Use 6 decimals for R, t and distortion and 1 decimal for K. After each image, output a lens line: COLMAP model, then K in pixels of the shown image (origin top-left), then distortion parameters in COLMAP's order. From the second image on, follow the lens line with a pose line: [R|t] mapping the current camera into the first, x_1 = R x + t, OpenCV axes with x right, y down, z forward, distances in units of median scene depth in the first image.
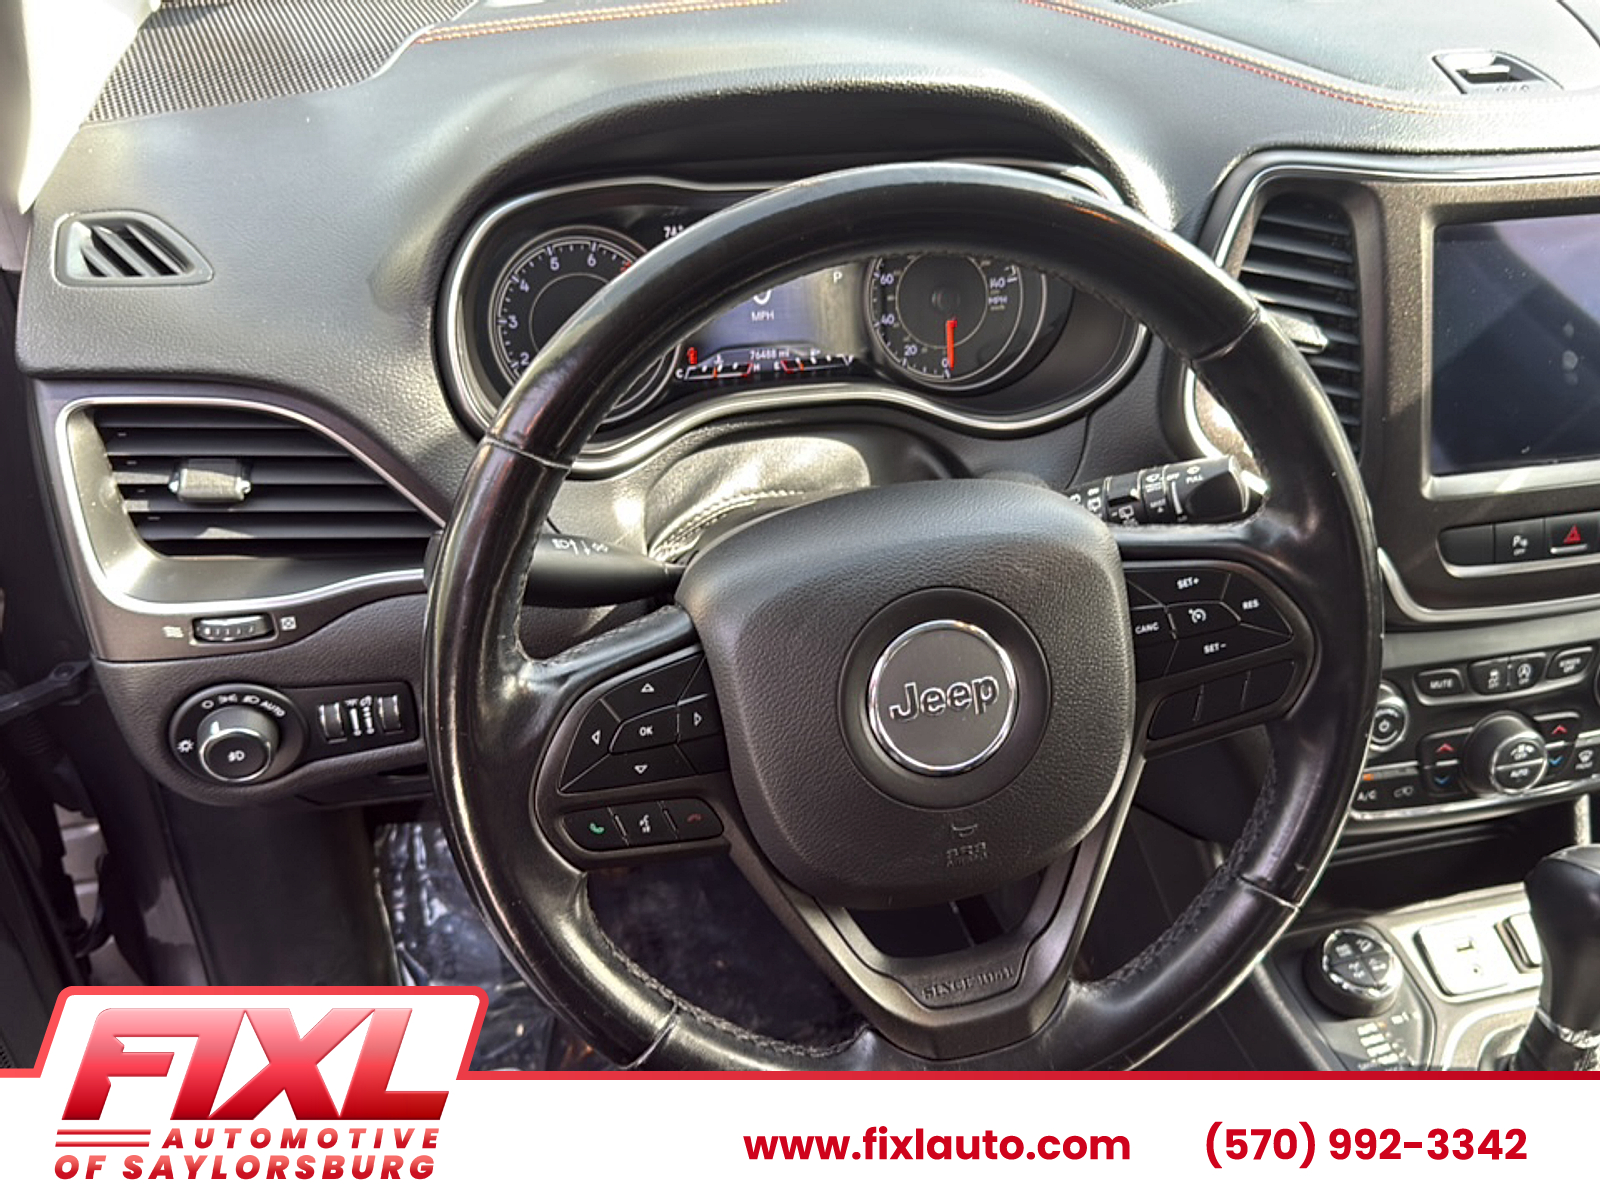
lens RADIAL K [[1468.5, 0, 802.7], [0, 1468.5, 604.6], [0, 0, 1]] dist [0.158634, -0.380241]
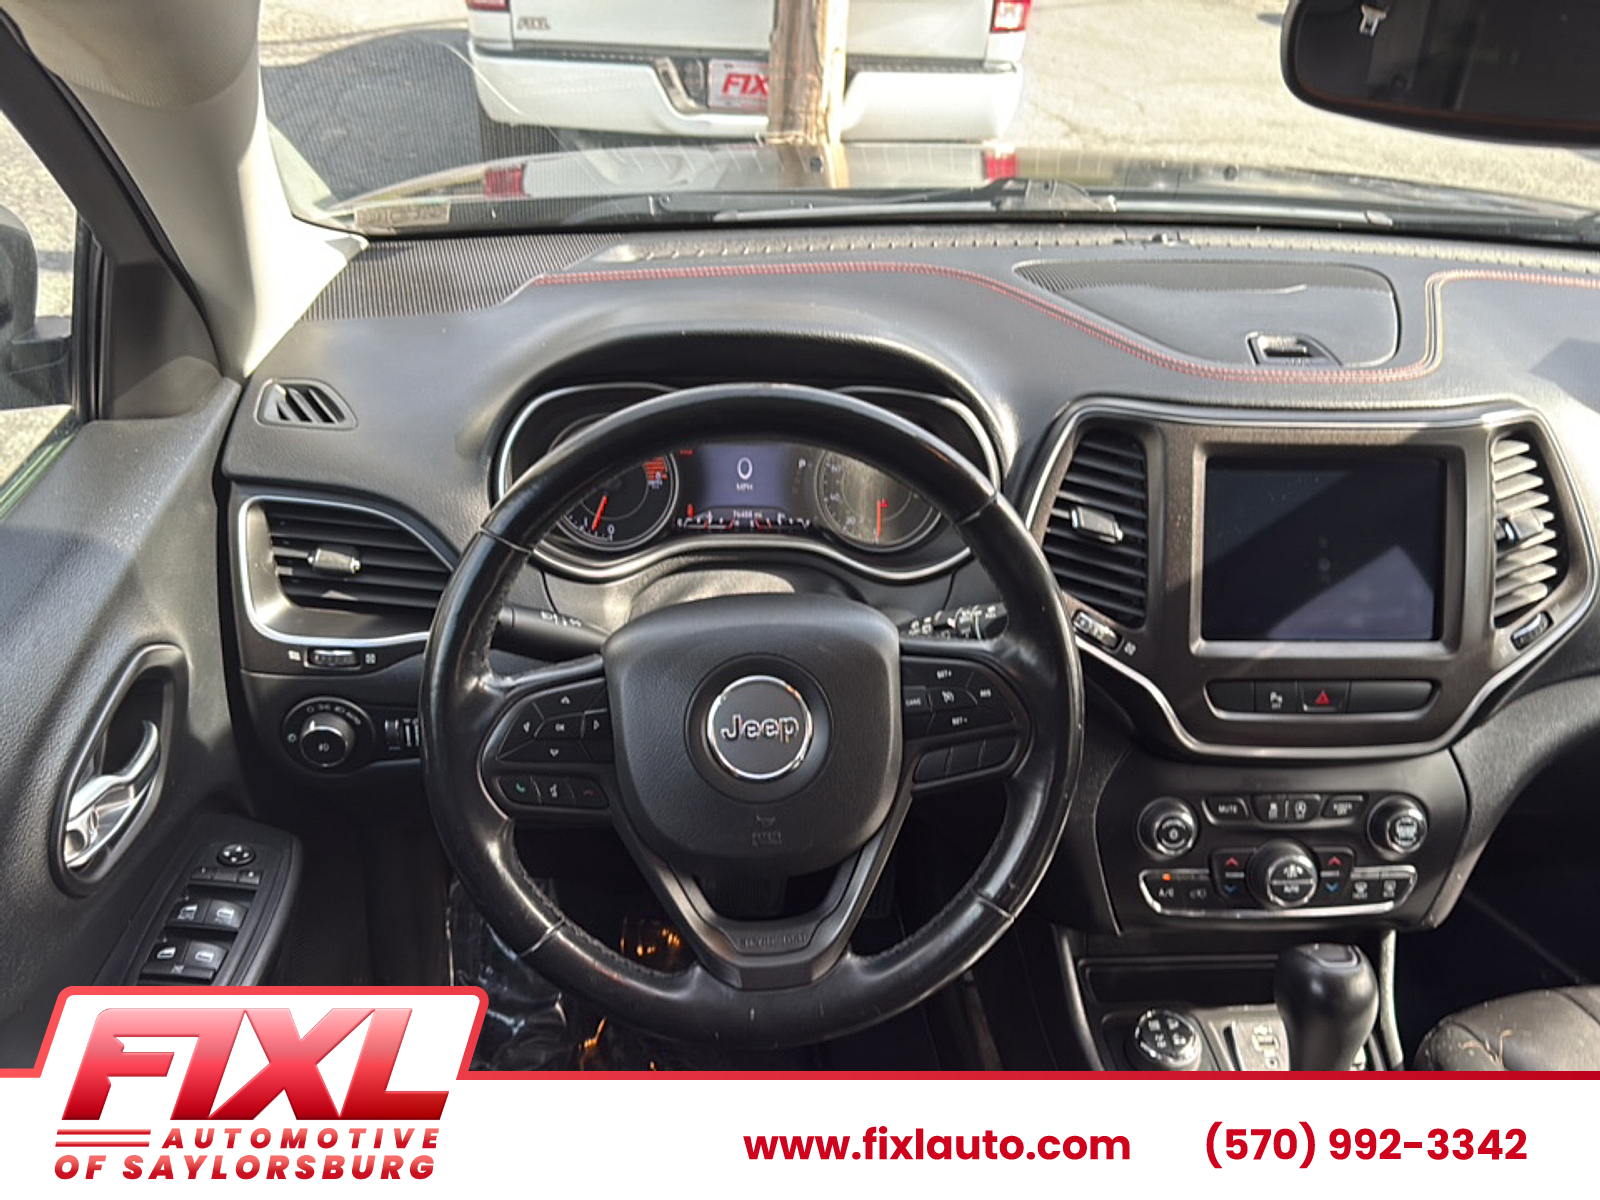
lens RADIAL K [[1468.5, 0, 802.7], [0, 1468.5, 604.6], [0, 0, 1]] dist [0.158634, -0.380241]
pose [[0.986016, 0.090505, -0.139931, 0.247421], [-0.109671, 0.984627, -0.135951, 0.101083], [0.125476, 0.149397, 0.980784, -0.351021]]
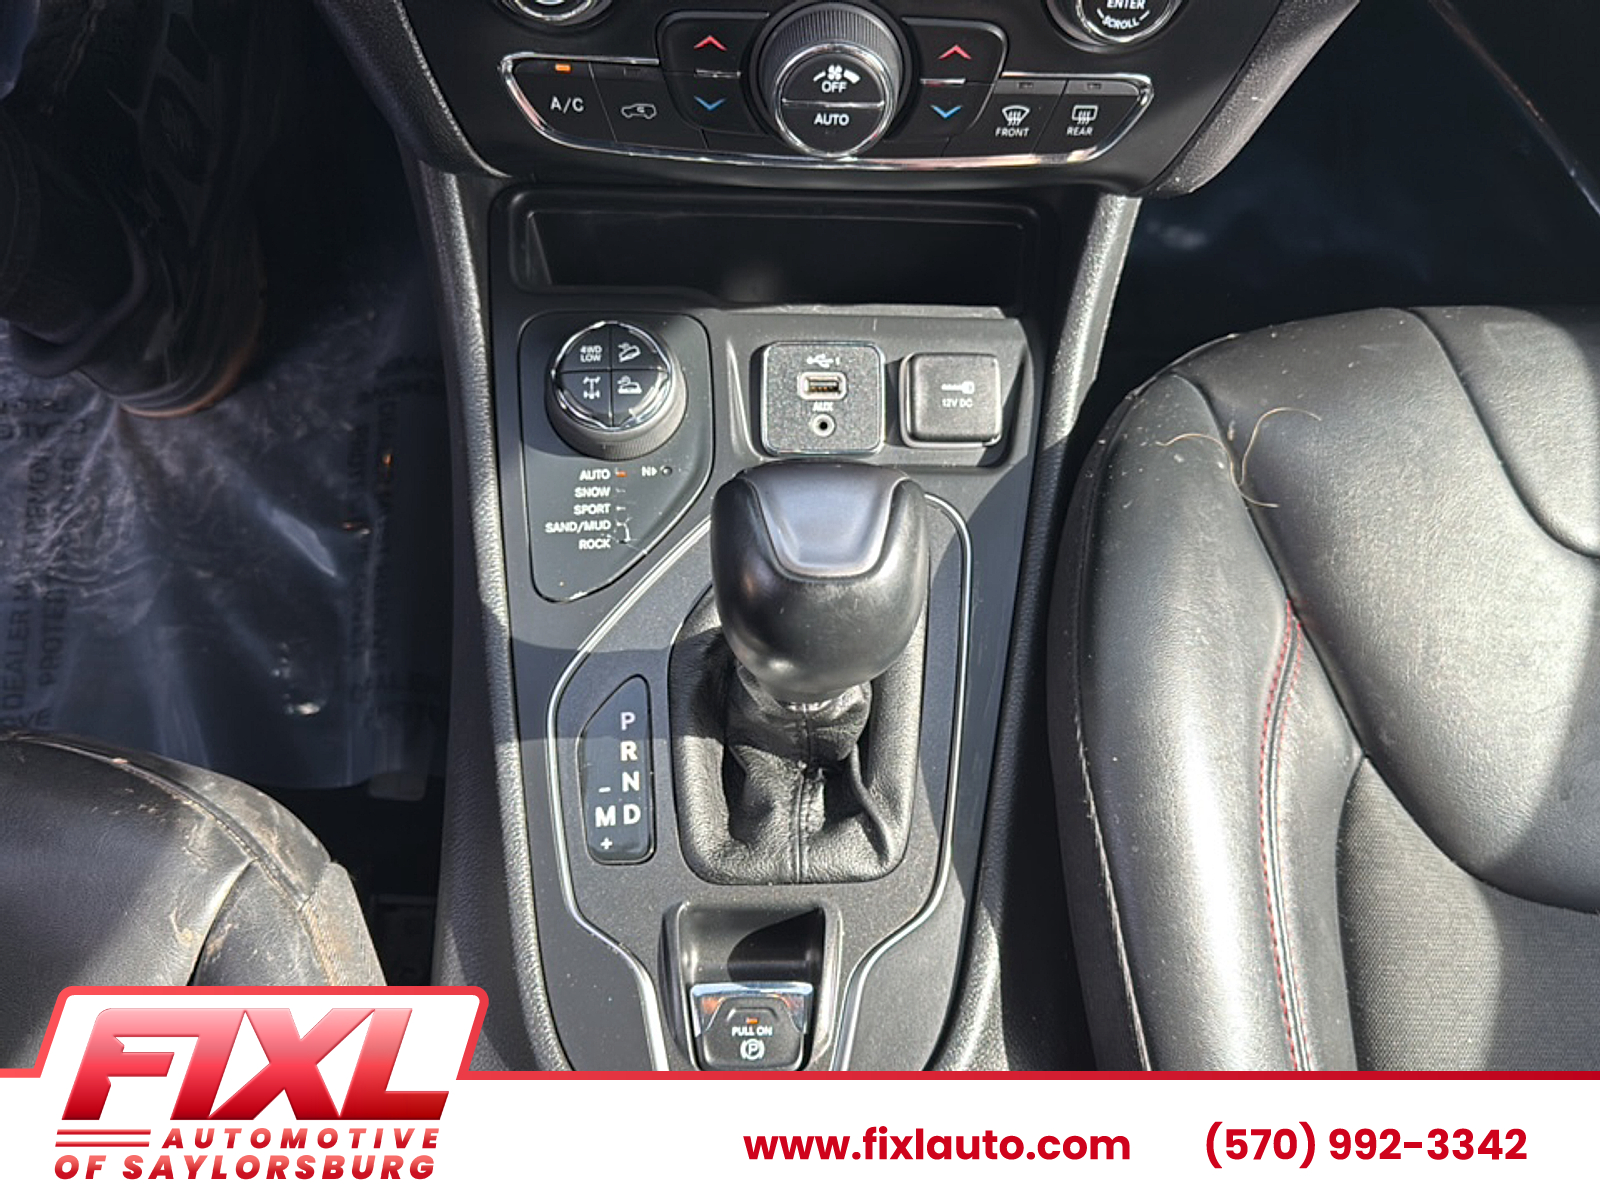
lens RADIAL K [[1468.5, 0, 802.7], [0, 1468.5, 604.6], [0, 0, 1]] dist [0.158634, -0.380241]
pose [[0.972010, 0.224748, -0.068454, 0.594204], [-0.162878, 0.854609, 0.493066, -0.001774], [0.169317, -0.468115, 0.867295, 0.482397]]
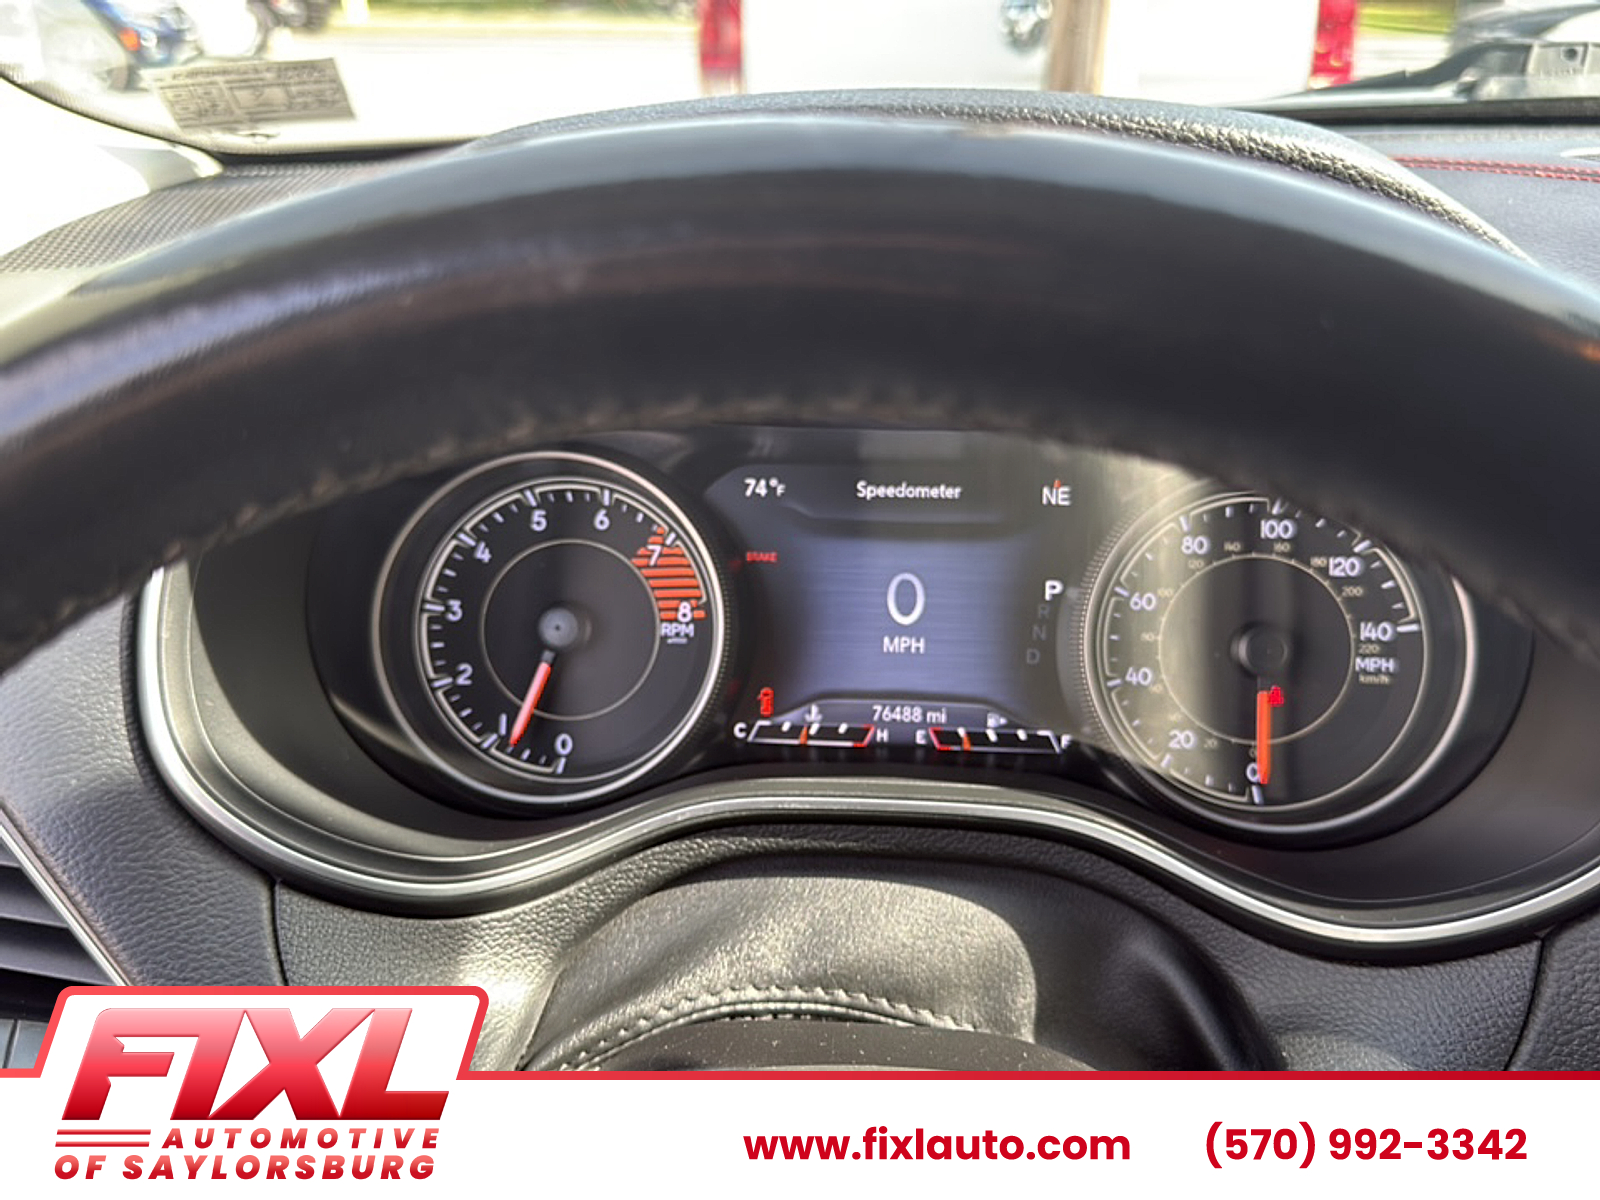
lens RADIAL K [[1468.5, 0, 802.7], [0, 1468.5, 604.6], [0, 0, 1]] dist [0.158634, -0.380241]
pose [[0.940970, 0.088802, -0.326635, 0.124068], [-0.164458, 0.963362, -0.211864, -0.095300], [0.295854, 0.253075, 0.921099, 0.521011]]
